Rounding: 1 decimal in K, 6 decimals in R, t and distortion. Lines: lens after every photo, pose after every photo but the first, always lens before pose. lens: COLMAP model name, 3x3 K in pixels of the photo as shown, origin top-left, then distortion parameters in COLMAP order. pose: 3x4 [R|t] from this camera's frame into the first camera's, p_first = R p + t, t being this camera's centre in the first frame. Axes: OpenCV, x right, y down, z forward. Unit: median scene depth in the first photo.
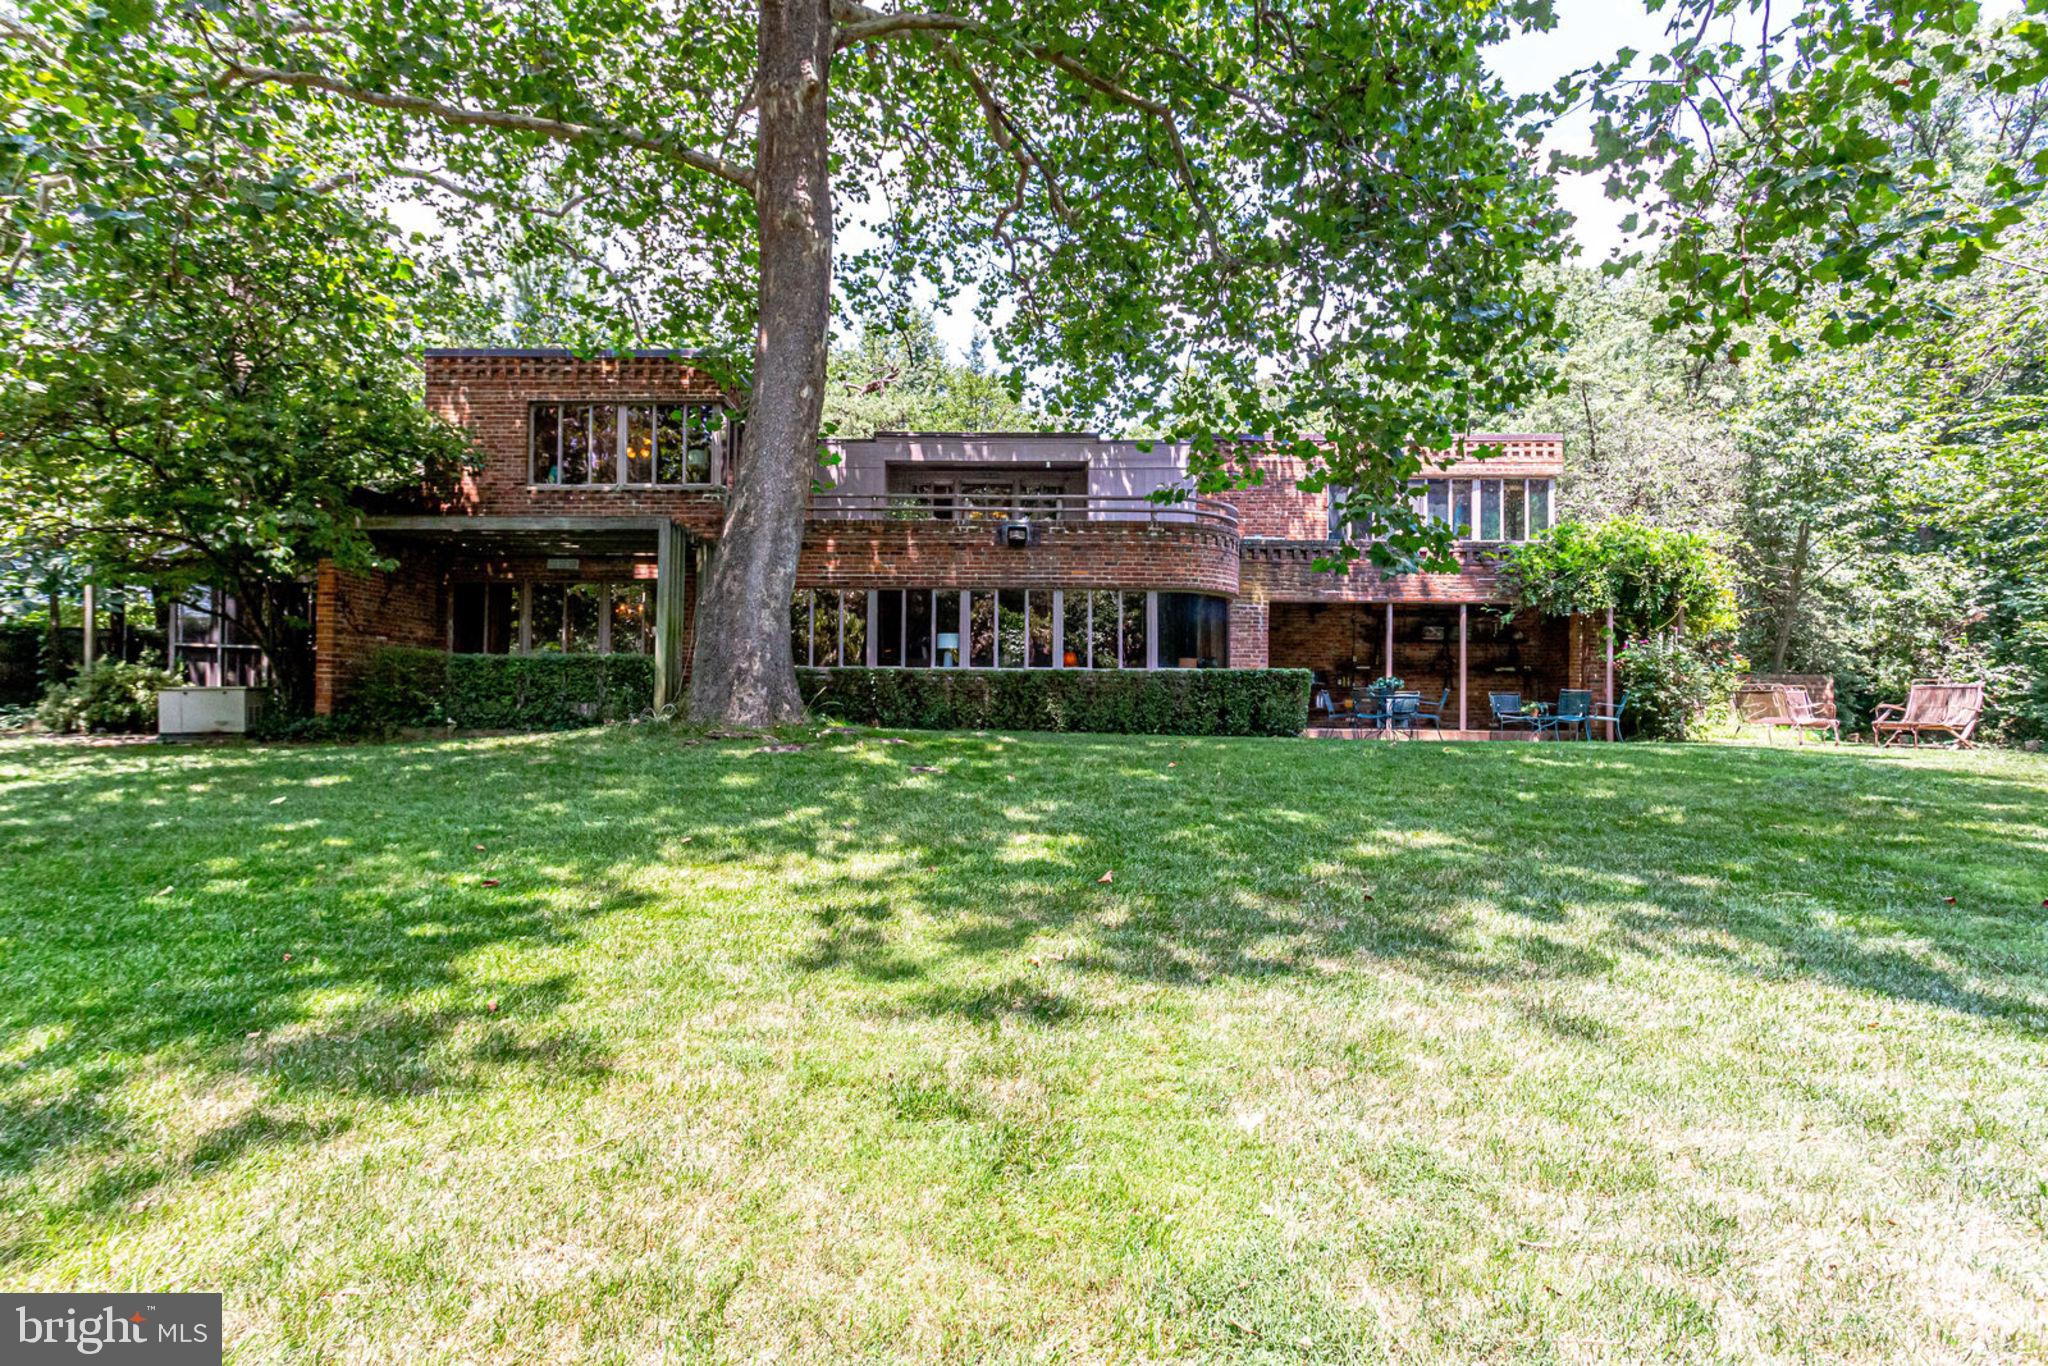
lens RADIAL K [[1094.4, 0, 1024.0], [0, 1094.4, 683.0], [0, 0, 1]] dist [0.000168, 0.000068]
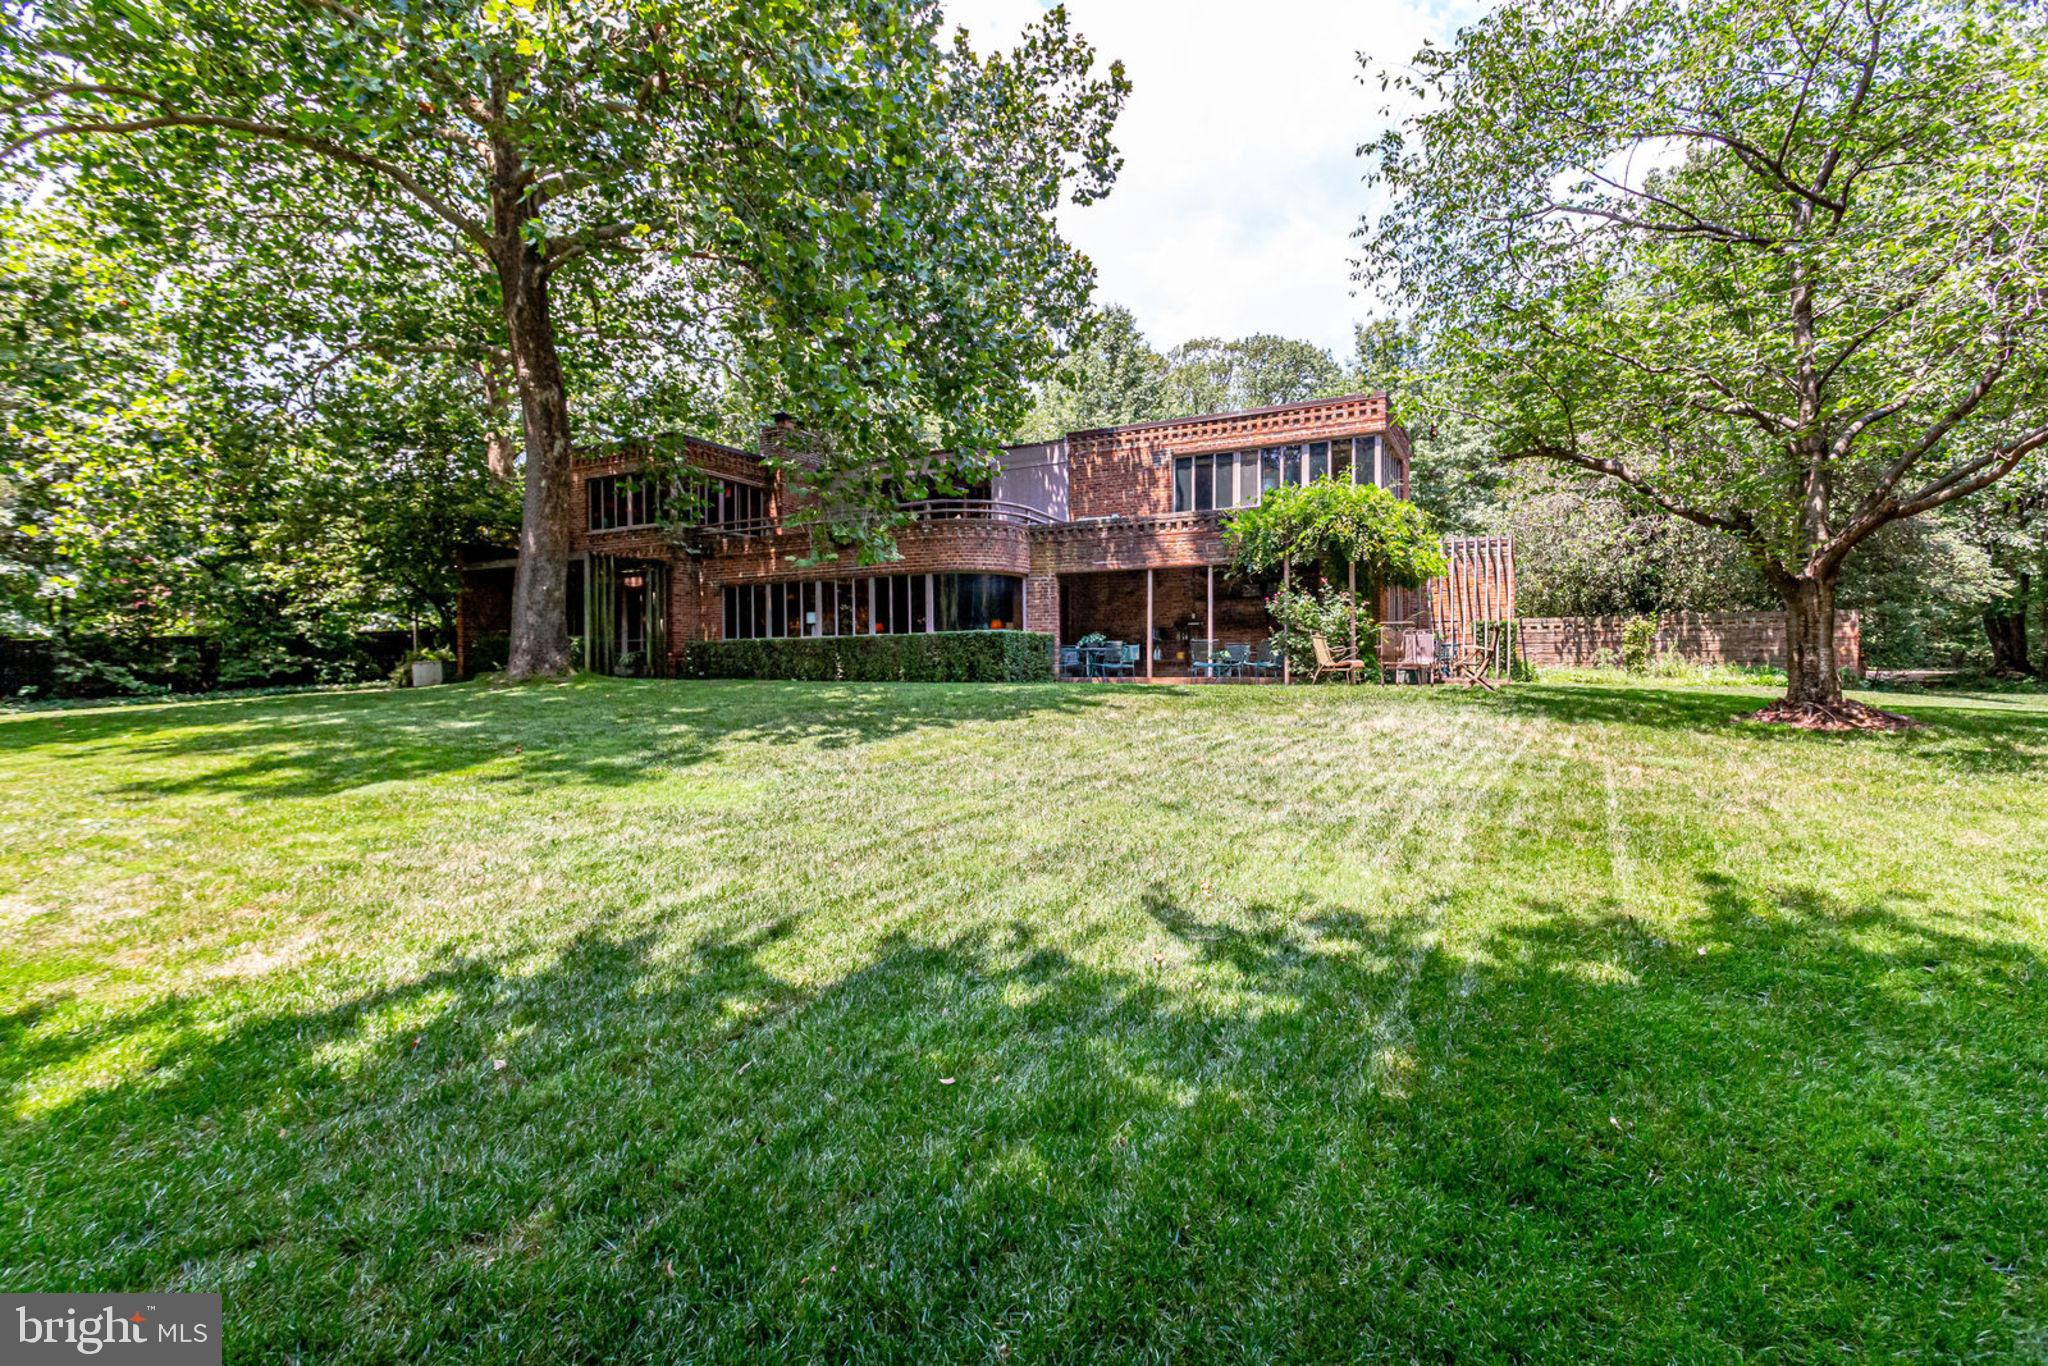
lens RADIAL K [[1094.4, 0, 1024.0], [0, 1094.4, 683.0], [0, 0, 1]] dist [0.000168, 0.000068]
pose [[0.876510, -0.010582, -0.481267, 0.785086], [0.031926, 0.998835, 0.036184, 0.003092], [0.480323, -0.047081, 0.875827, -0.108310]]
